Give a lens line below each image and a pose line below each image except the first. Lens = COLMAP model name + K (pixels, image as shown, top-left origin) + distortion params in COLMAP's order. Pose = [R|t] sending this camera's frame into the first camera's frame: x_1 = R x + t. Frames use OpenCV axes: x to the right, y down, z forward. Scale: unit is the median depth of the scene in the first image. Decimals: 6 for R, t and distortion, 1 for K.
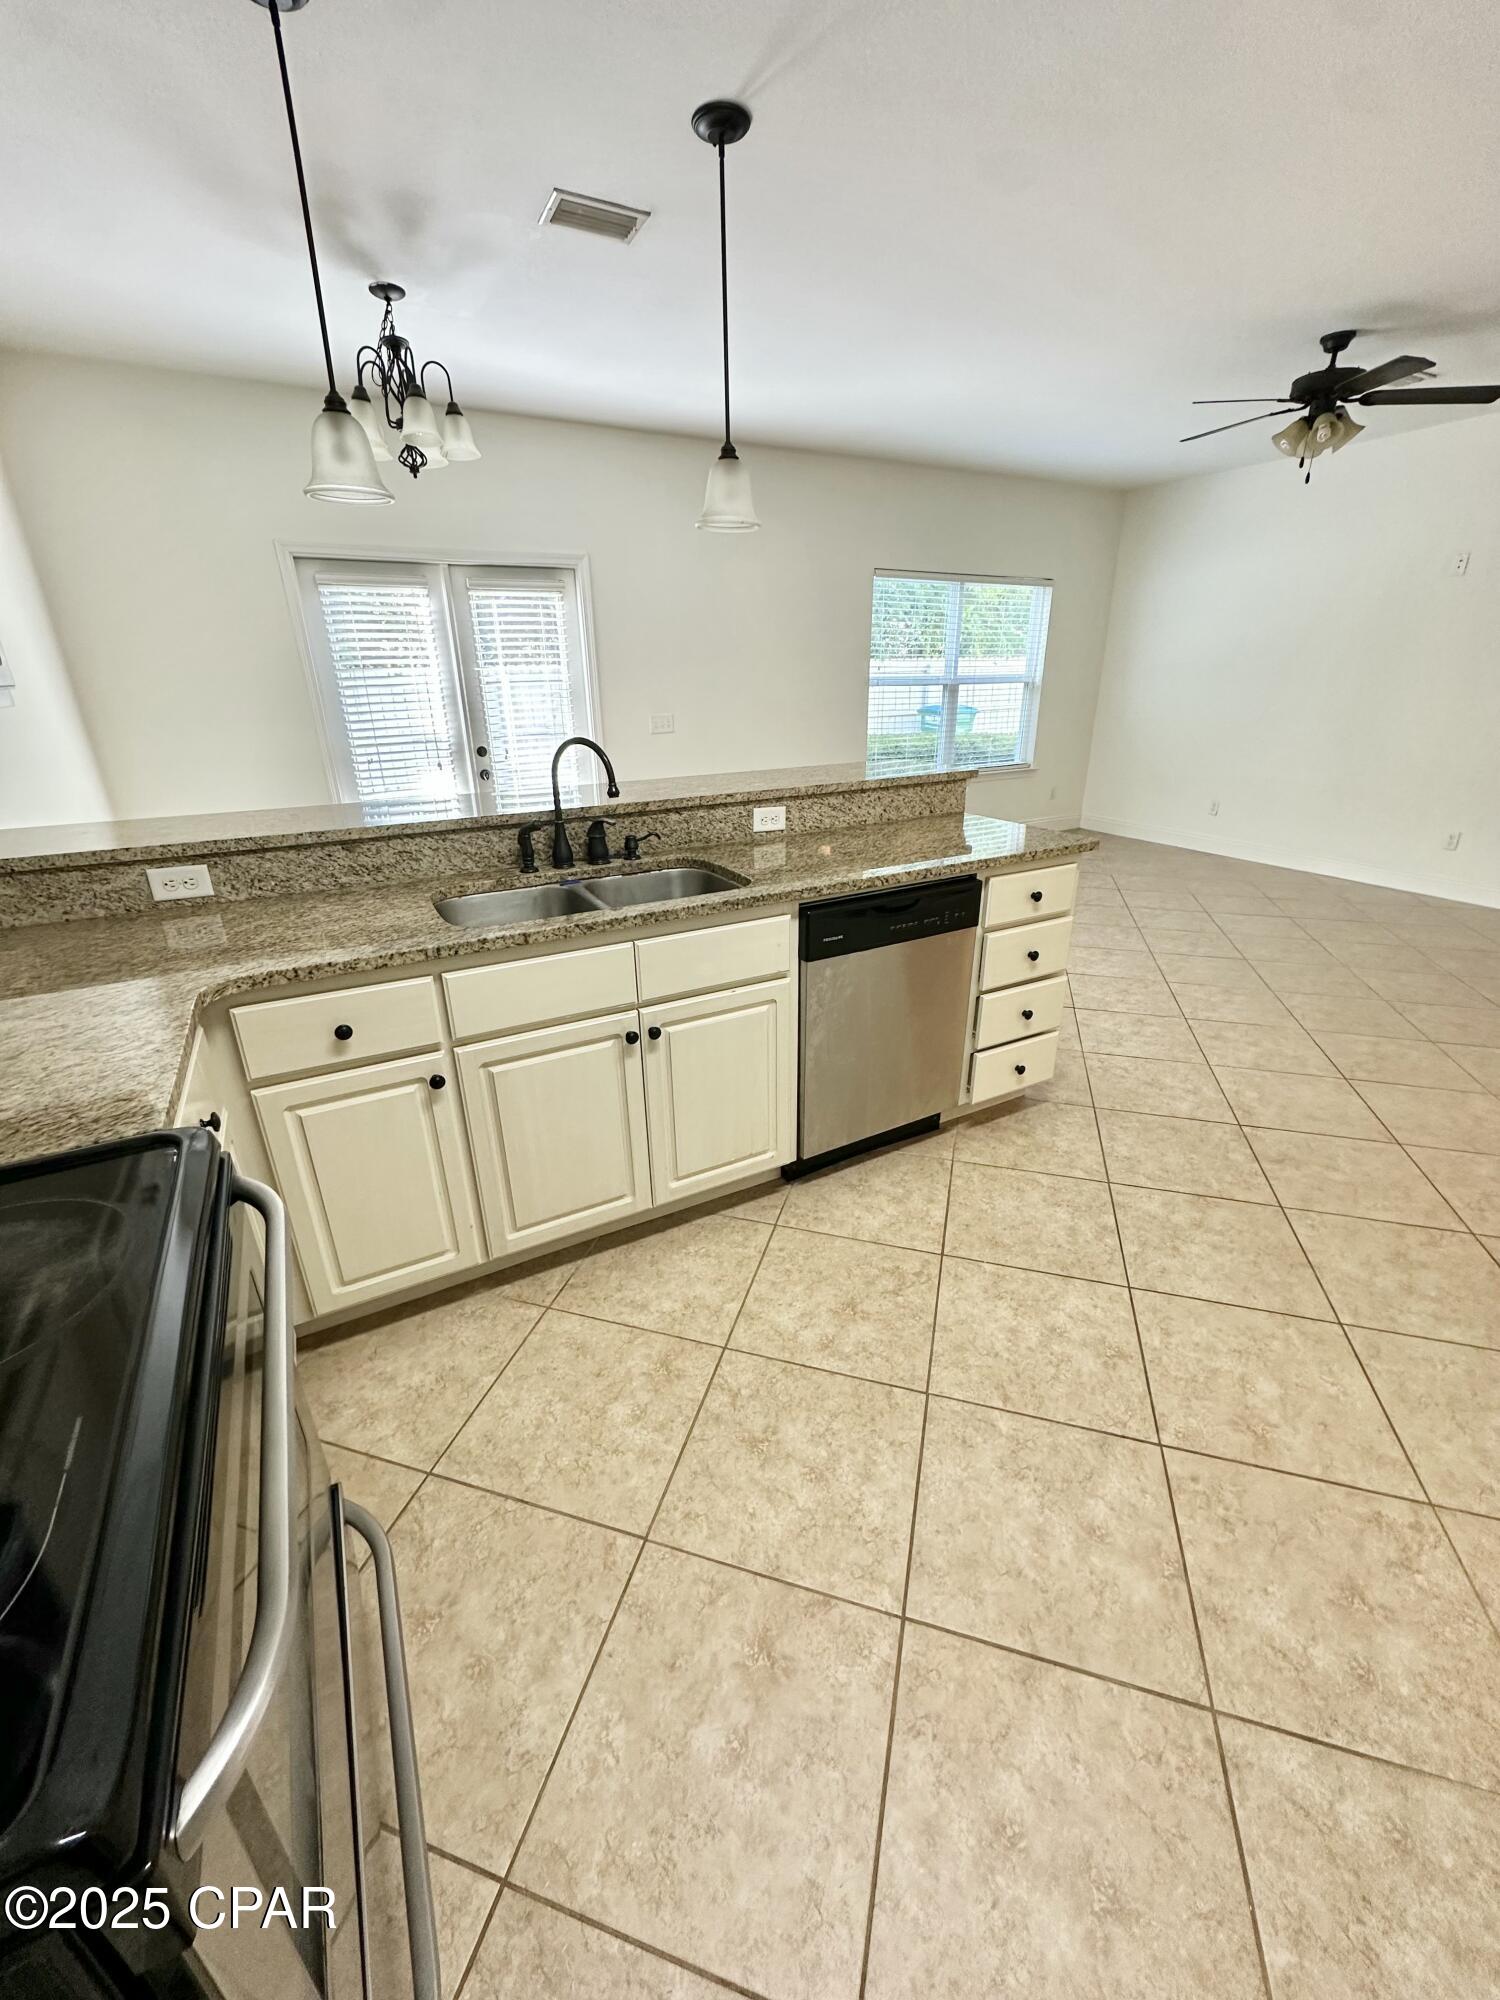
lens RADIAL K [[799.2, 0, 749.1], [0, 799.2, 996.7], [0, 0, 1]] dist [-0.002622, -0.000109]
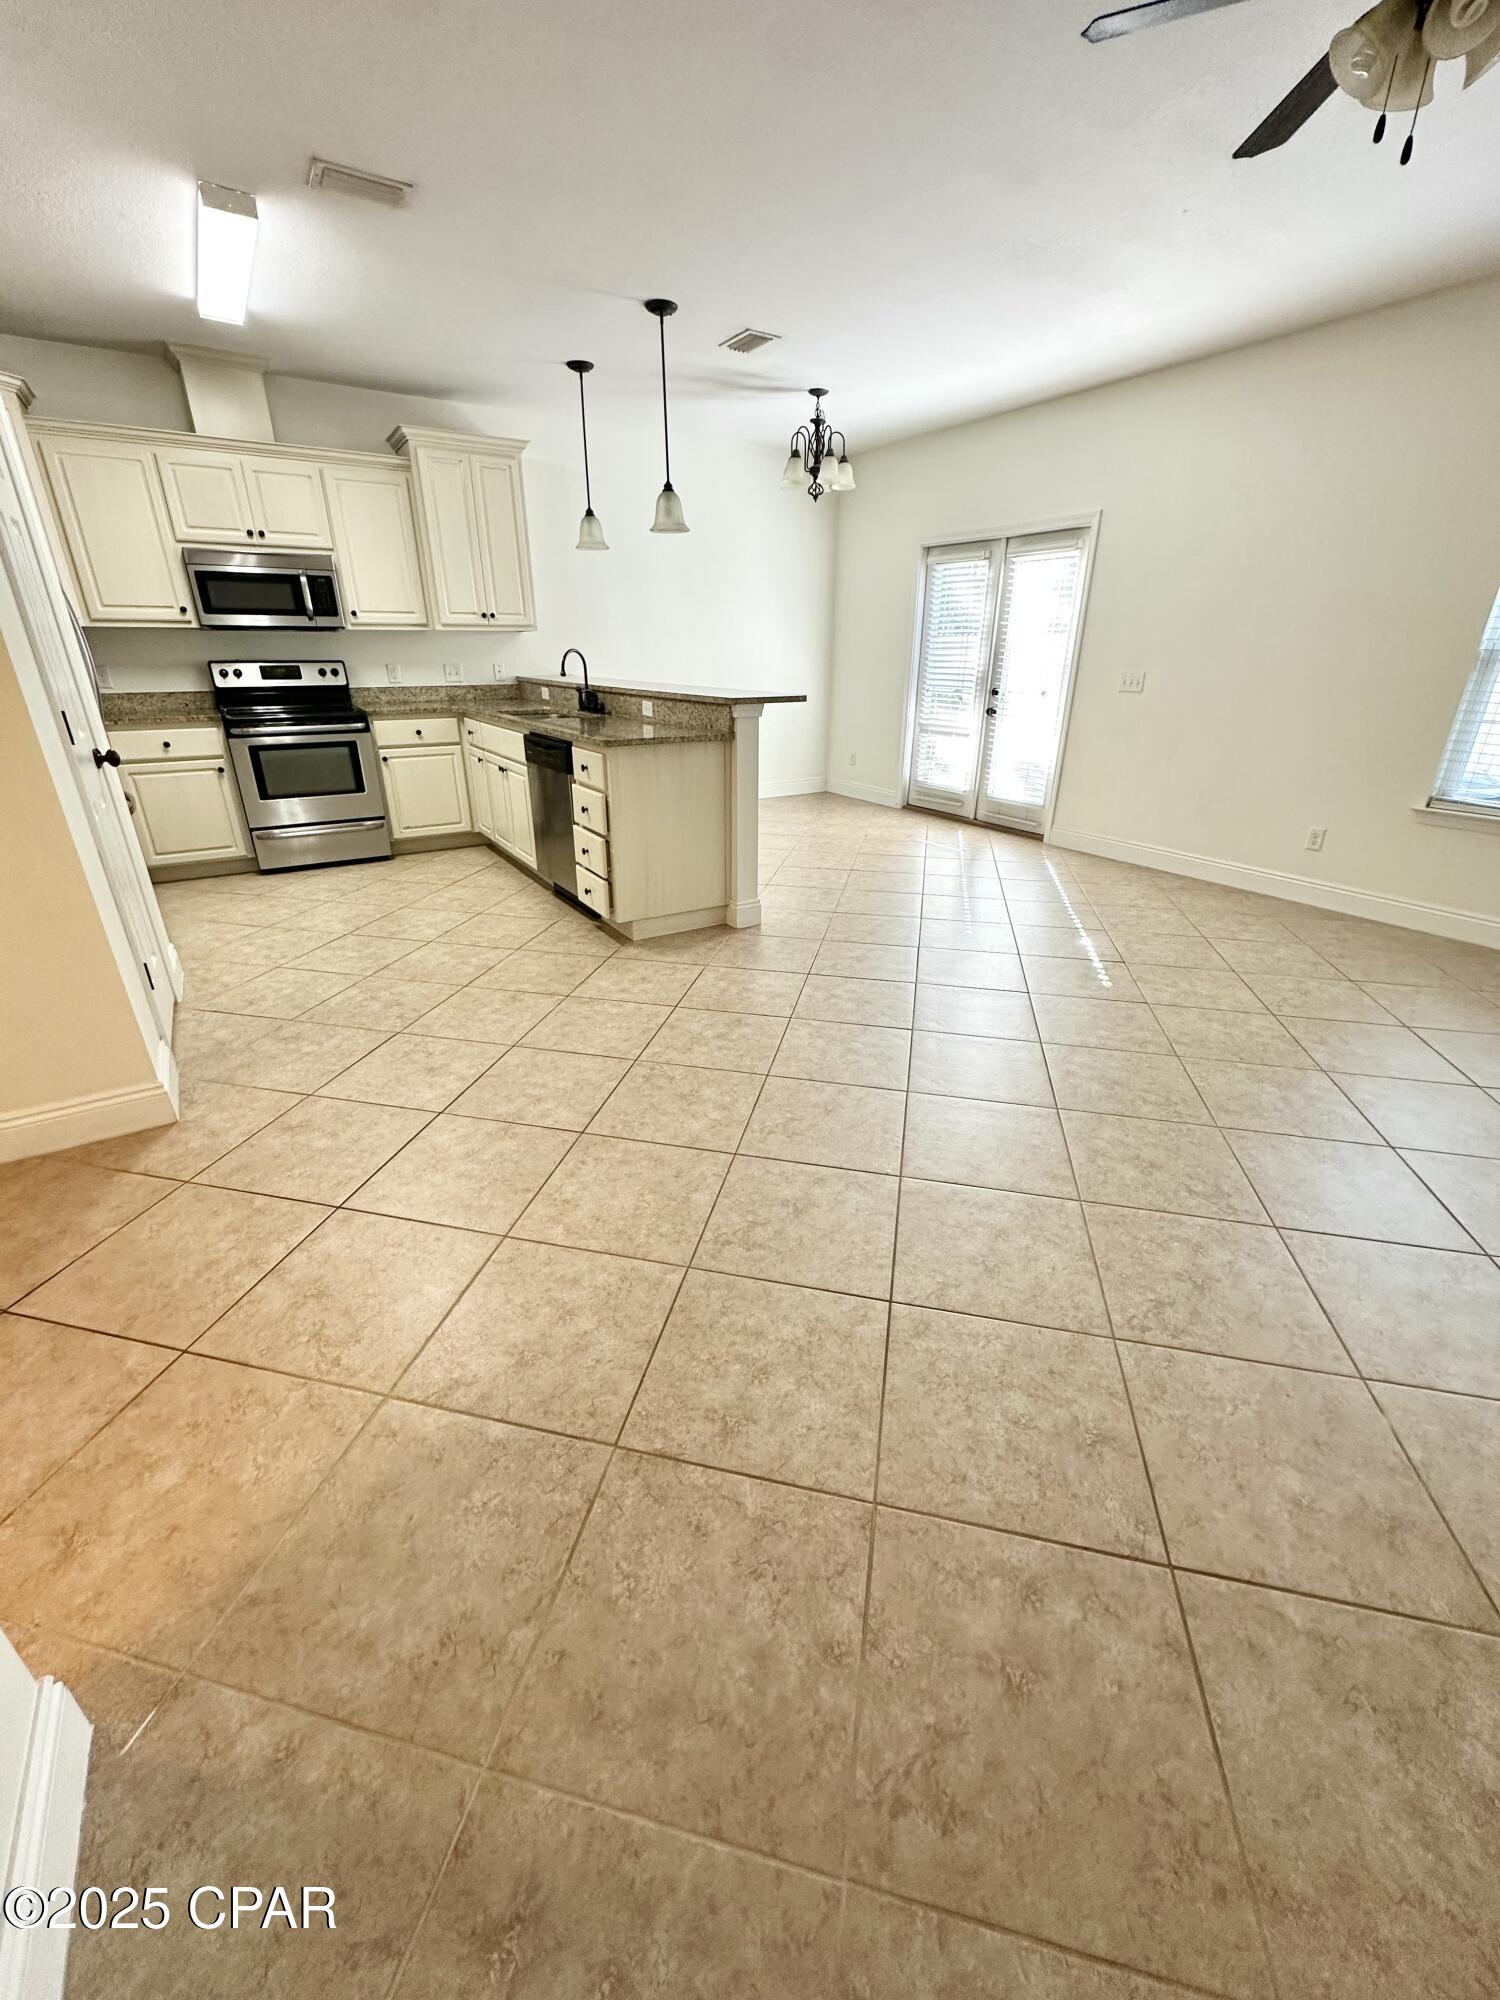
lens RADIAL K [[799.2, 0, 749.1], [0, 799.2, 996.7], [0, 0, 1]] dist [-0.002622, -0.000109]
pose [[0.065935, 0.413639, -0.908050, 1.654575], [-0.384350, 0.850339, 0.359442, -0.360822], [0.920830, 0.325309, 0.215049, 0.951557]]
